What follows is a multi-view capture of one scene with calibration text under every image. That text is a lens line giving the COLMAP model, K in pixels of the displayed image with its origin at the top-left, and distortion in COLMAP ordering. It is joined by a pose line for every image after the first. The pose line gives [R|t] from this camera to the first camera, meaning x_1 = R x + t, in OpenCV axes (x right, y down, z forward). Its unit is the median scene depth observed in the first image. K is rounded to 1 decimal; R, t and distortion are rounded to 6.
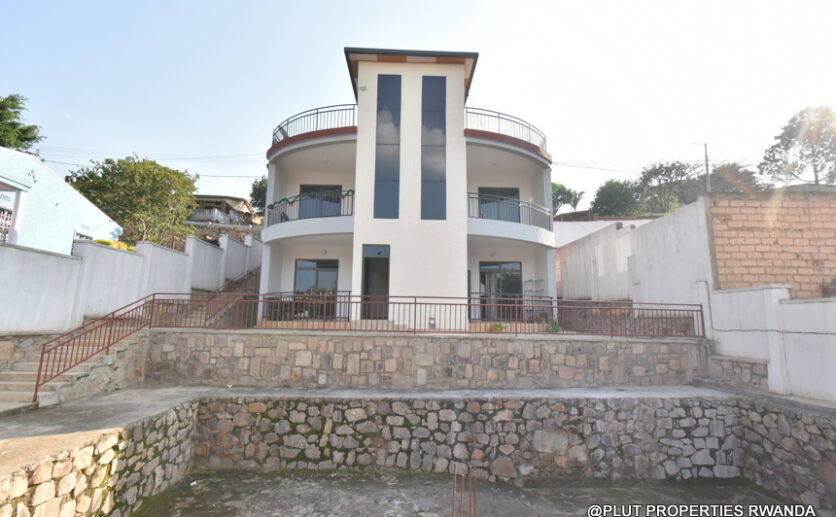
lens RADIAL K [[389.8, 0, 418.0], [0, 389.8, 258.5], [0, 0, 1]] dist [0.000268, -0.000275]
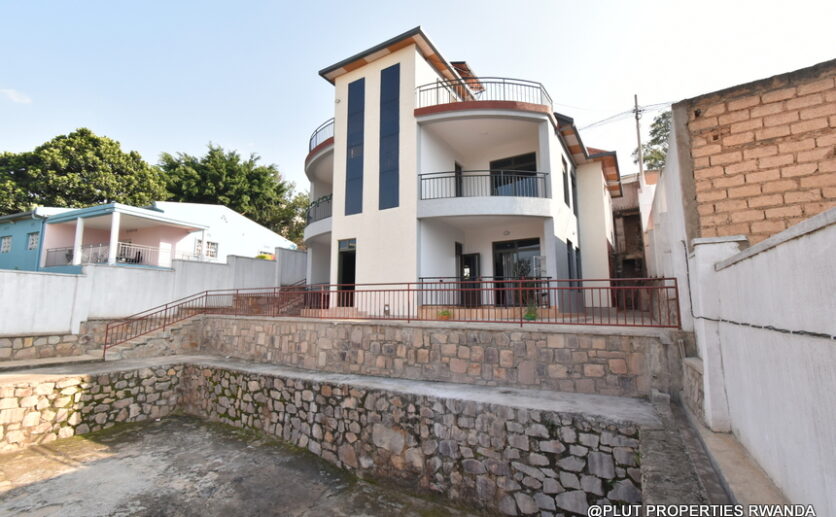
lens RADIAL K [[366.8, 0, 415.7], [0, 366.8, 258.0], [0, 0, 1]] dist [0.002466, -0.000683]
pose [[0.837731, -0.084442, -0.539515, 0.877384], [0.095429, 0.995407, -0.007619, 0.062591], [0.537681, -0.045102, 0.841941, 0.325096]]
